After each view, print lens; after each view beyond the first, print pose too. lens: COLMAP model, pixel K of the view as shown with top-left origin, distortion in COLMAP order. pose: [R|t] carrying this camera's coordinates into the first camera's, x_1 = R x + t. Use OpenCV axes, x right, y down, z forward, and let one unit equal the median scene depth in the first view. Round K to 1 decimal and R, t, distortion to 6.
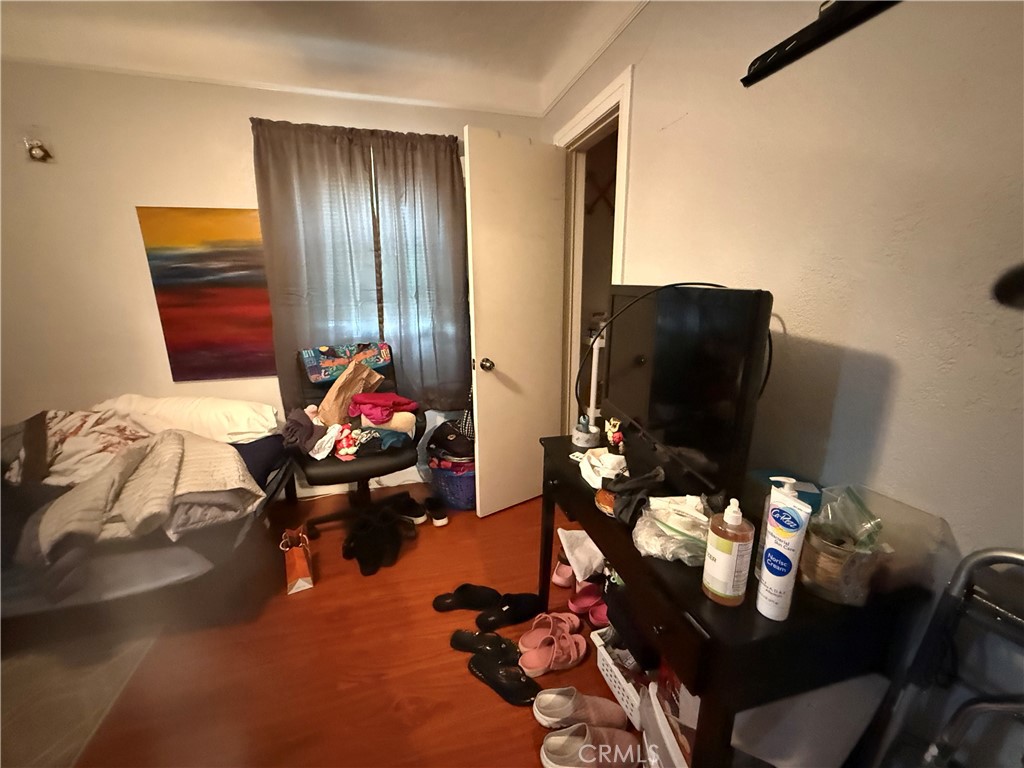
lens RADIAL K [[405.0, 0, 509.0], [0, 405.0, 383.6], [0, 0, 1]] dist [-0.003617, 0.000202]
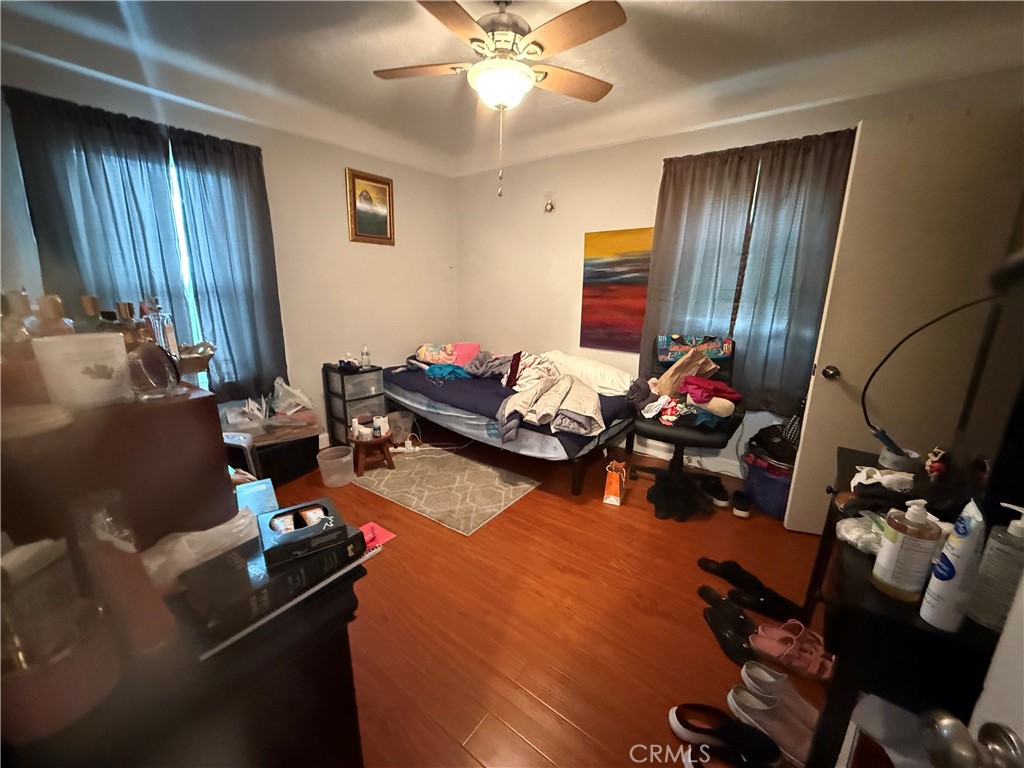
lens RADIAL K [[405.0, 0, 509.0], [0, 405.0, 383.6], [0, 0, 1]] dist [-0.003617, 0.000202]
pose [[0.606490, 0.202721, -0.768813, 0.226629], [-0.202022, 0.974507, 0.097591, 0.038740], [0.768998, 0.096129, 0.631983, -0.167163]]
